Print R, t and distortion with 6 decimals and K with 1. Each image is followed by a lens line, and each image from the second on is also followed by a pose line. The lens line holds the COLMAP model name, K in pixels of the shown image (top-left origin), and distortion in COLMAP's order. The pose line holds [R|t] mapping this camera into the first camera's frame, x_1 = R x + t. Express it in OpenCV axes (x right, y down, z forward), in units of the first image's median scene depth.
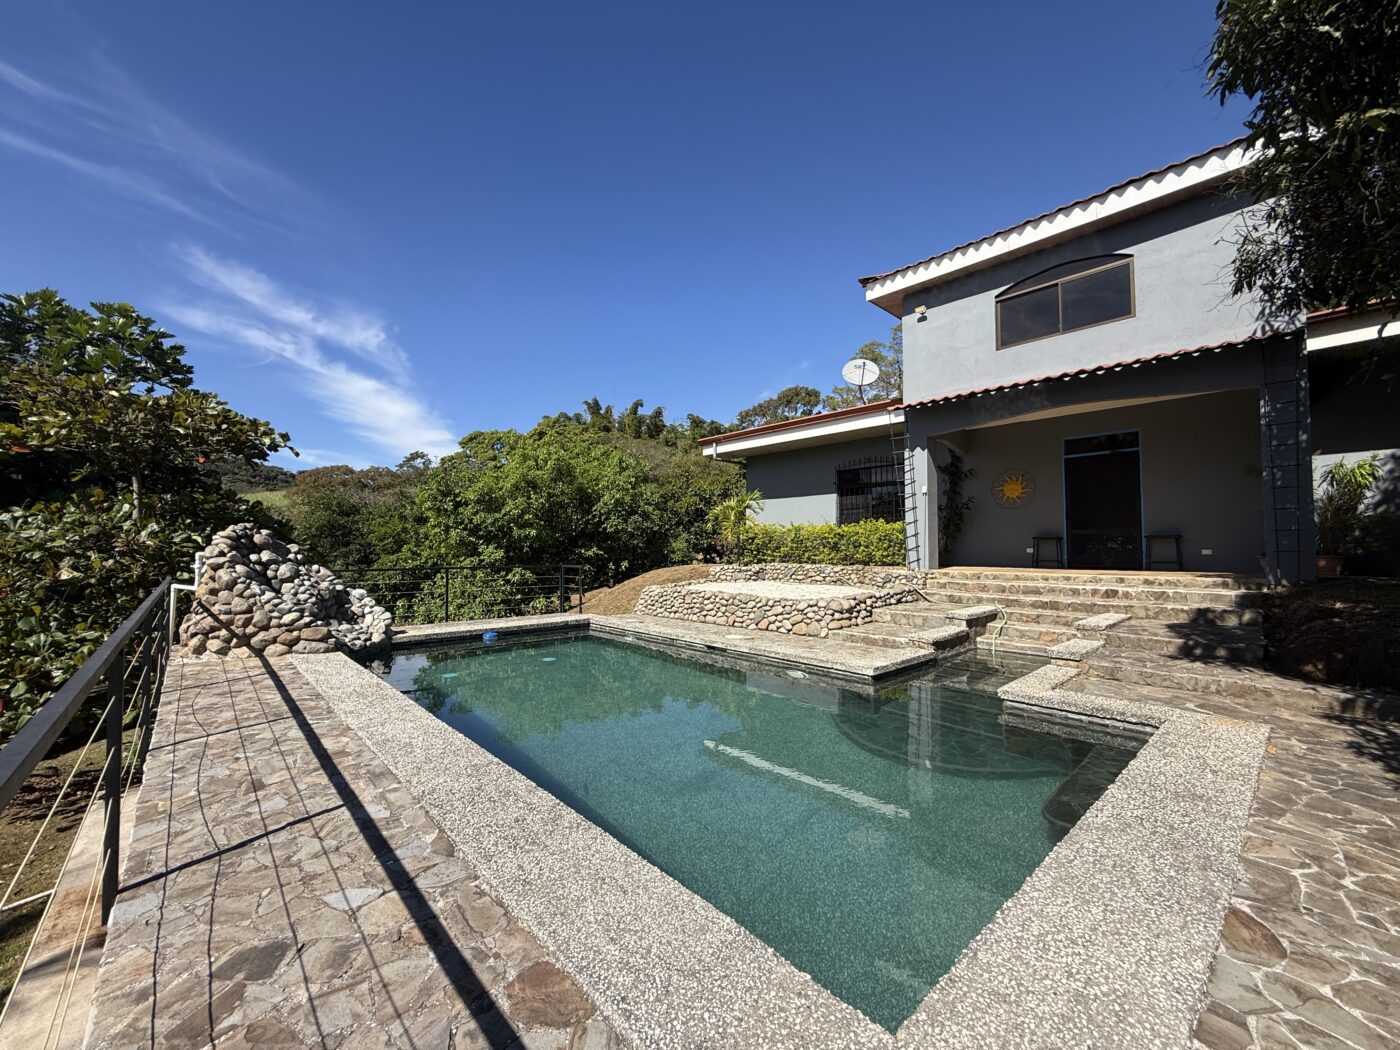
lens RADIAL K [[560.9, 0, 692.0], [0, 560.9, 525.5], [0, 0, 1]] dist [0.000274, 0.000179]
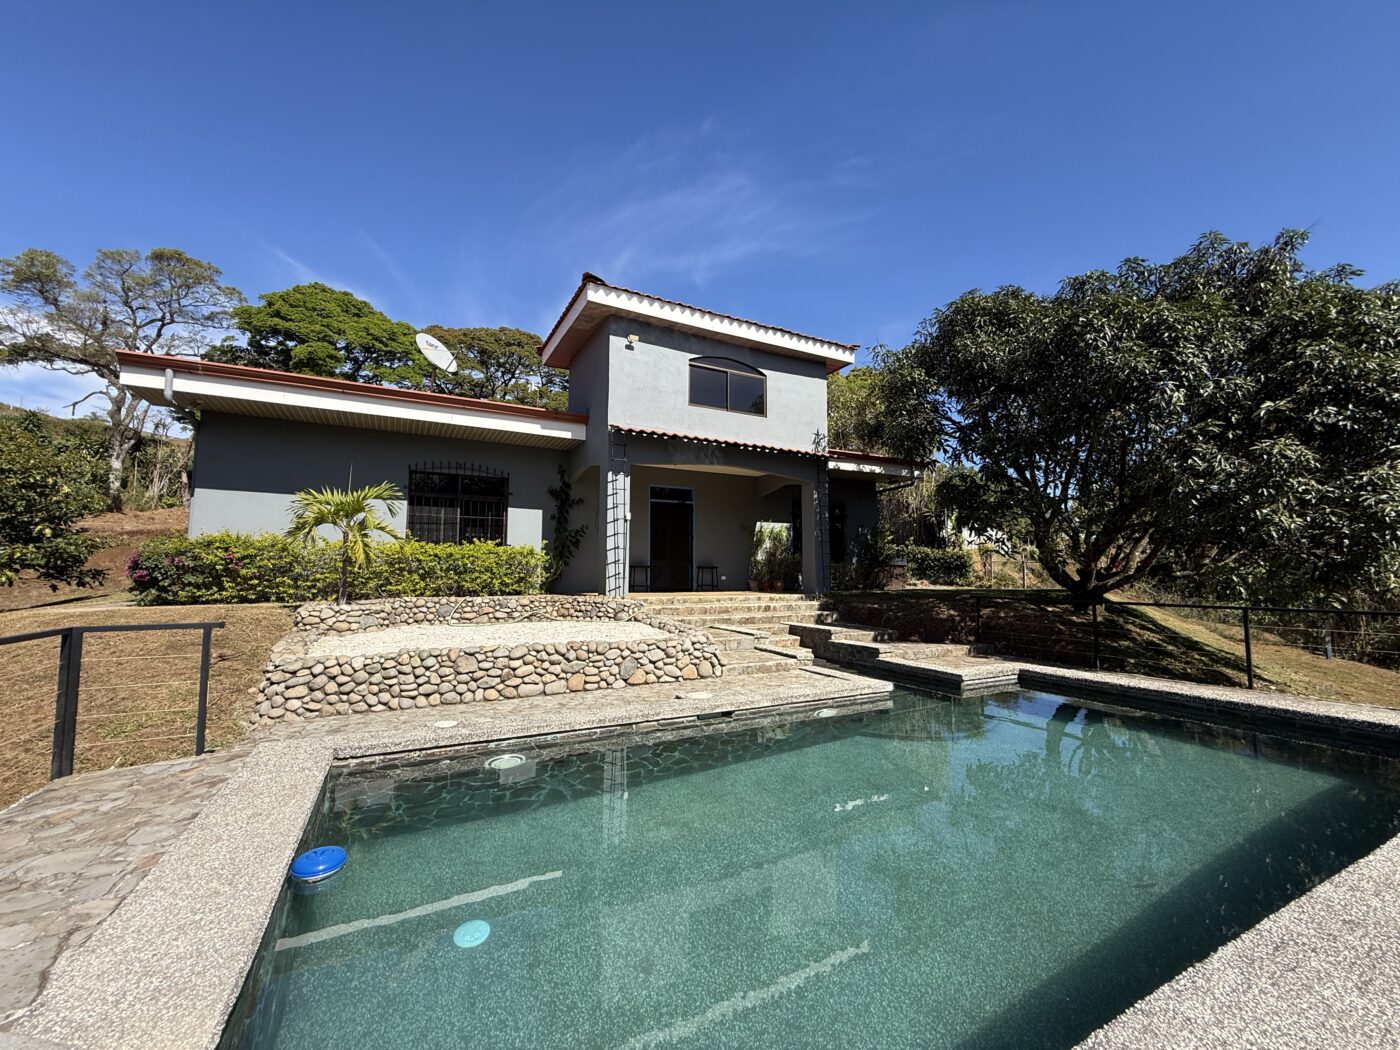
lens RADIAL K [[560.9, 0, 694.6], [0, 560.9, 527.9], [0, 0, 1]] dist [0.000274, 0.000179]
pose [[0.254175, 0.081561, 0.963713, -0.665726], [-0.043380, 0.996396, -0.072886, 0.030716], [-0.966185, -0.023280, 0.256797, 0.821520]]
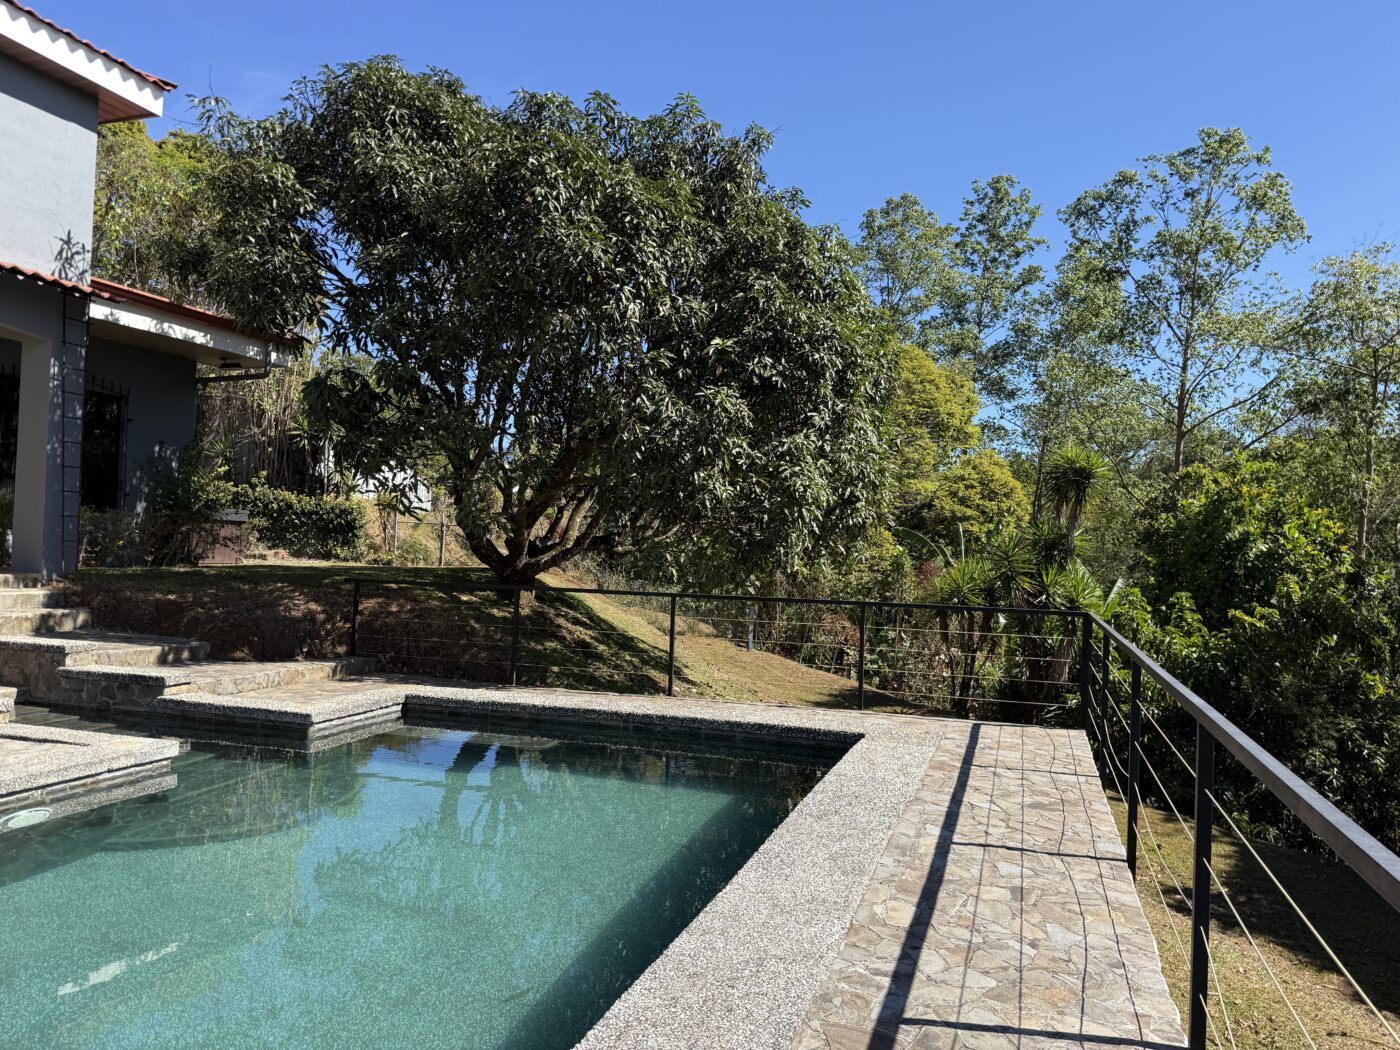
lens RADIAL K [[978.2, 0, 699.1], [0, 978.2, 531.8], [0, 0, 1]] dist [0.054479, -0.069119]
pose [[-0.496090, 0.002193, 0.868268, -0.654548], [-0.069285, 0.996708, -0.042104, 0.025012], [-0.865502, -0.081045, -0.494305, 0.788531]]
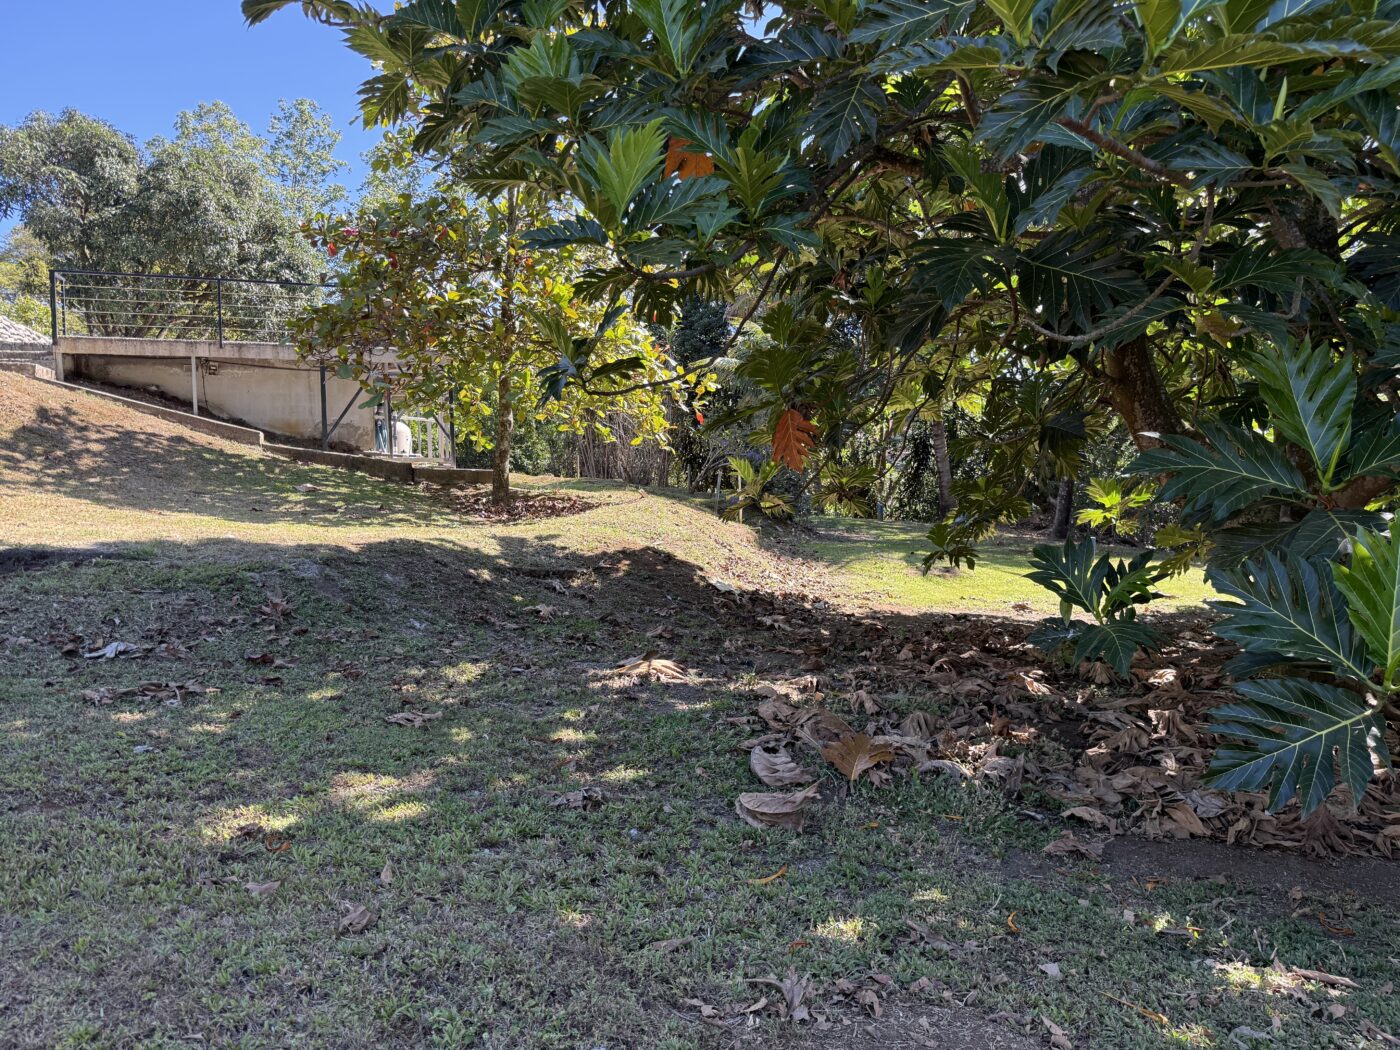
lens RADIAL K [[978.2, 0, 704.6], [0, 978.2, 516.1], [0, 0, 1]] dist [0.054479, -0.069119]
pose [[-0.932340, -0.007410, 0.361506, -2.028476], [-0.004675, 0.999953, 0.008440, 0.500914], [-0.361552, 0.006179, -0.932332, 2.573396]]
